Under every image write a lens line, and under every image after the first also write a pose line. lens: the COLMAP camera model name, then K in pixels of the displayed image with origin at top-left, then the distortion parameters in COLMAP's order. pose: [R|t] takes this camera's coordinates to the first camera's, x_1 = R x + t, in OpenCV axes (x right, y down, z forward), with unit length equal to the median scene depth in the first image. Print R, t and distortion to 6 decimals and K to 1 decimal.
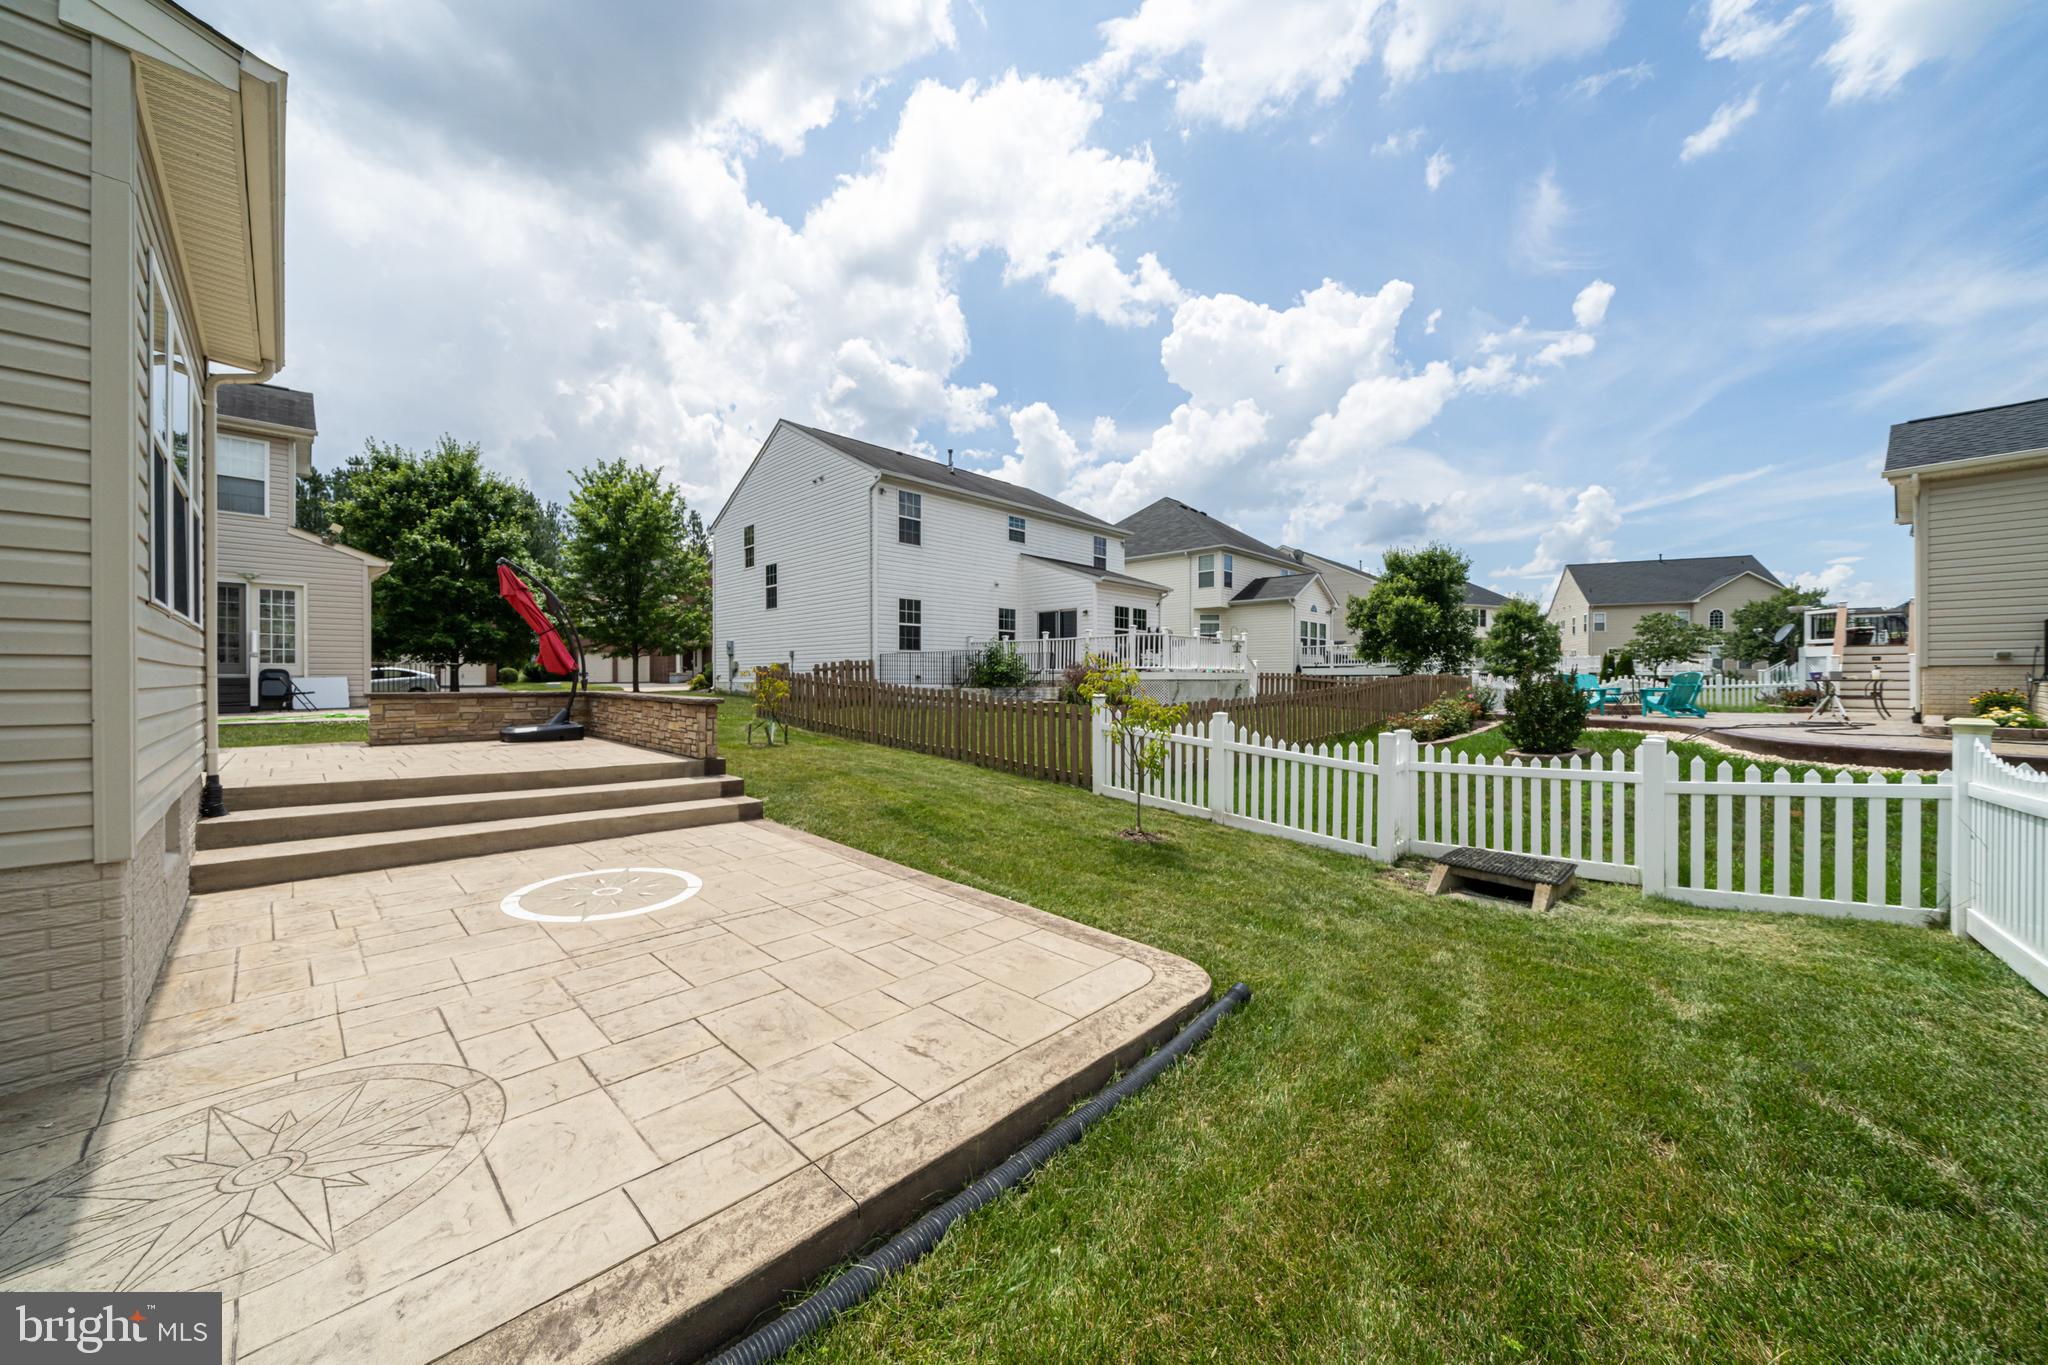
lens RADIAL K [[708.9, 0, 1021.9], [0, 708.9, 683.5], [0, 0, 1]] dist [-0.002677, 0.000625]
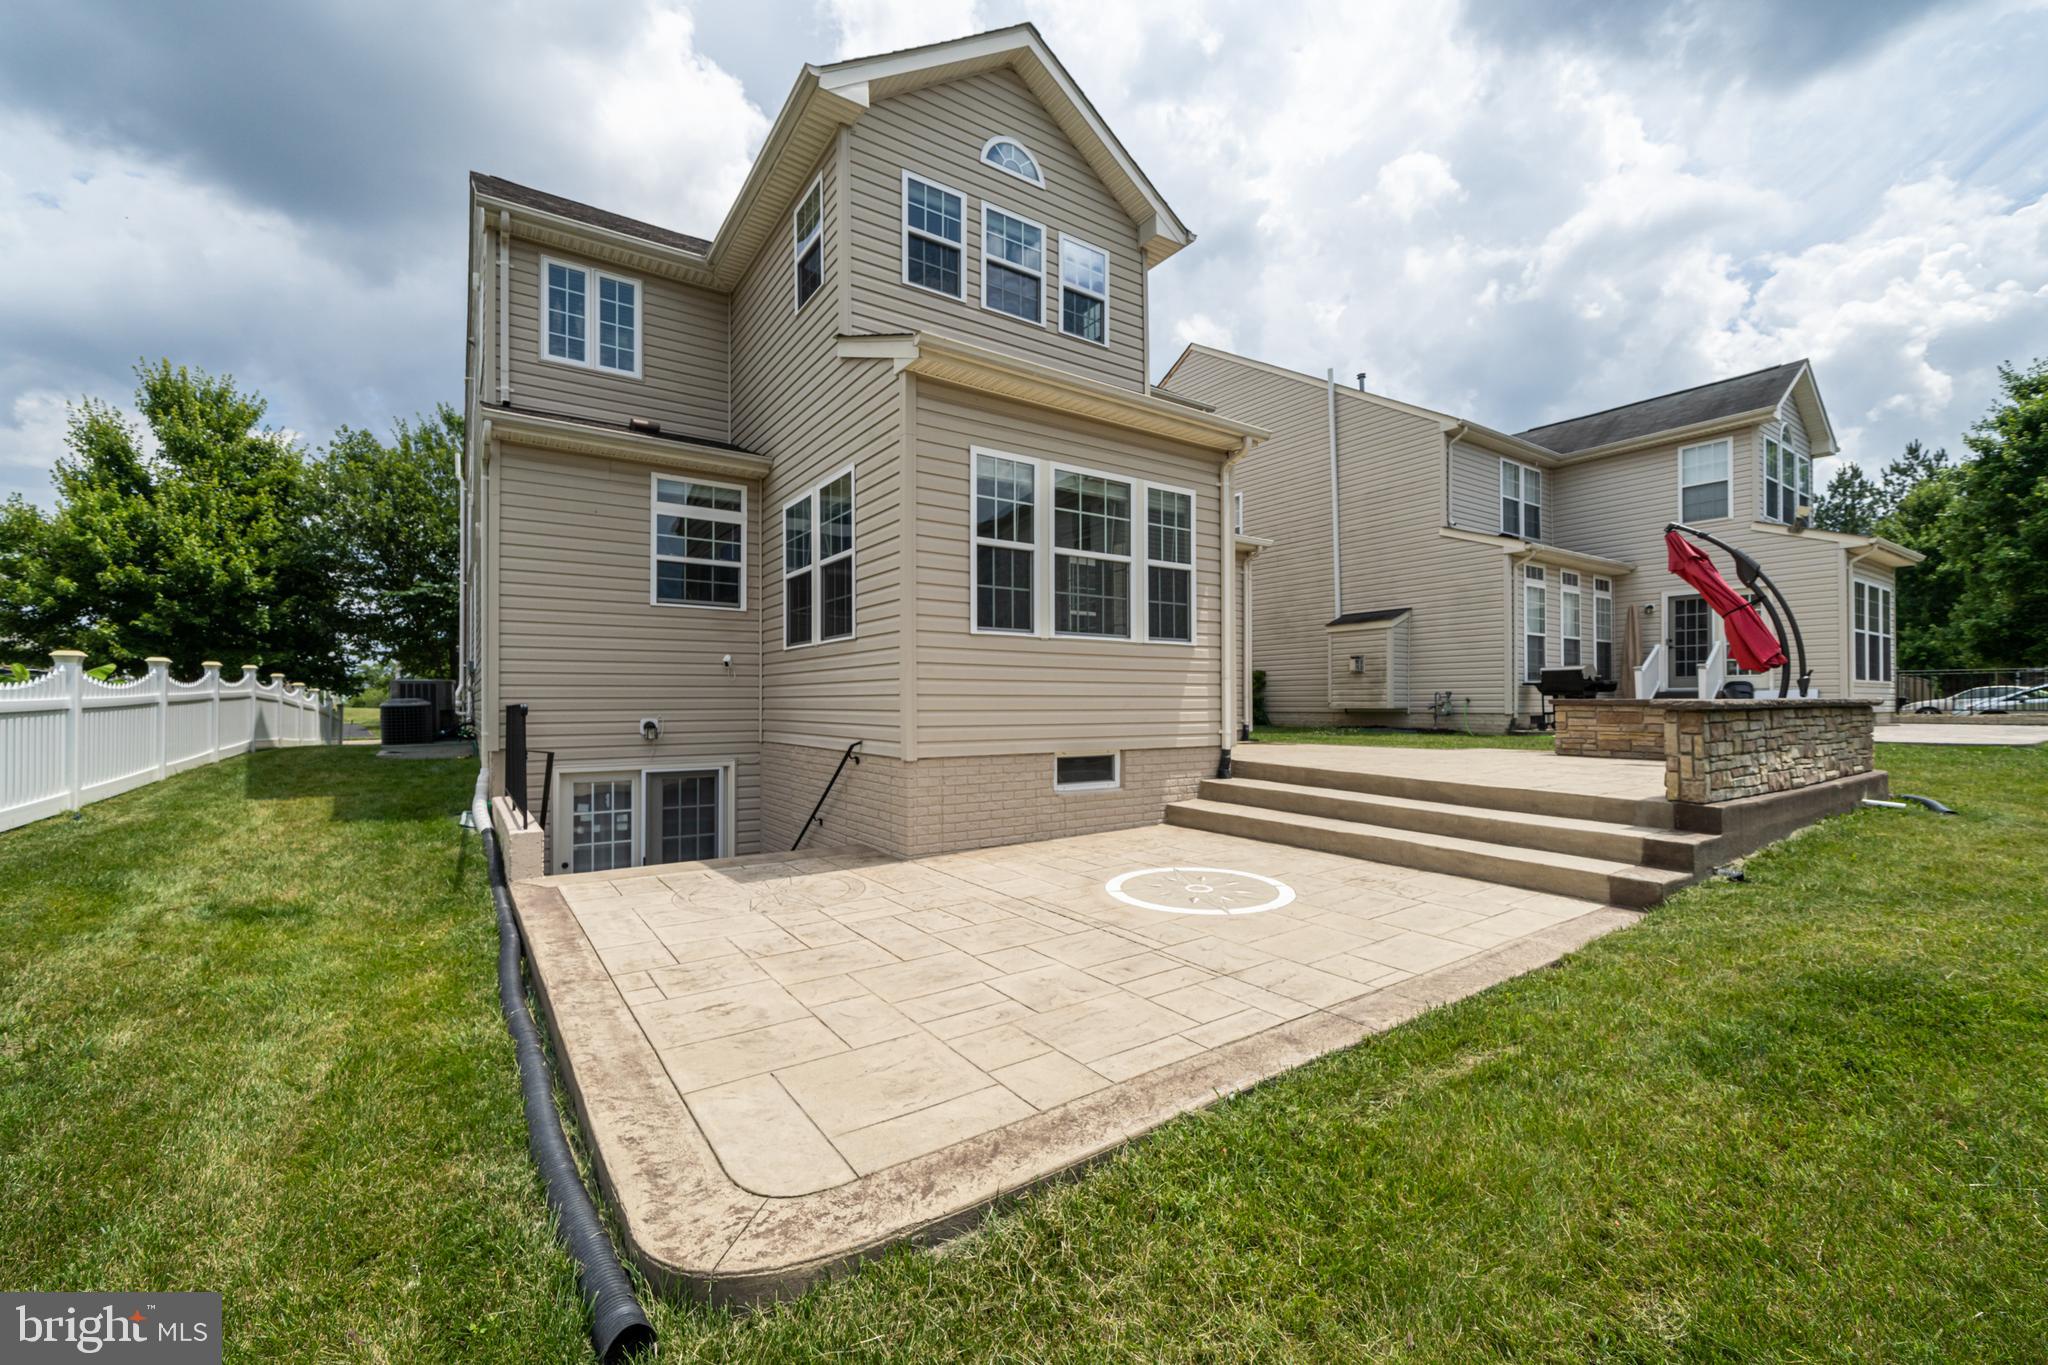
lens RADIAL K [[815.5, 0, 1026.2], [0, 815.5, 695.5], [0, 0, 1]] dist [-0.000393, -0.000184]
pose [[-0.197009, -0.011489, -0.980334, 0.603743], [-0.004143, 0.999932, -0.010886, 0.048991], [0.980393, 0.001917, -0.197043, 1.085335]]
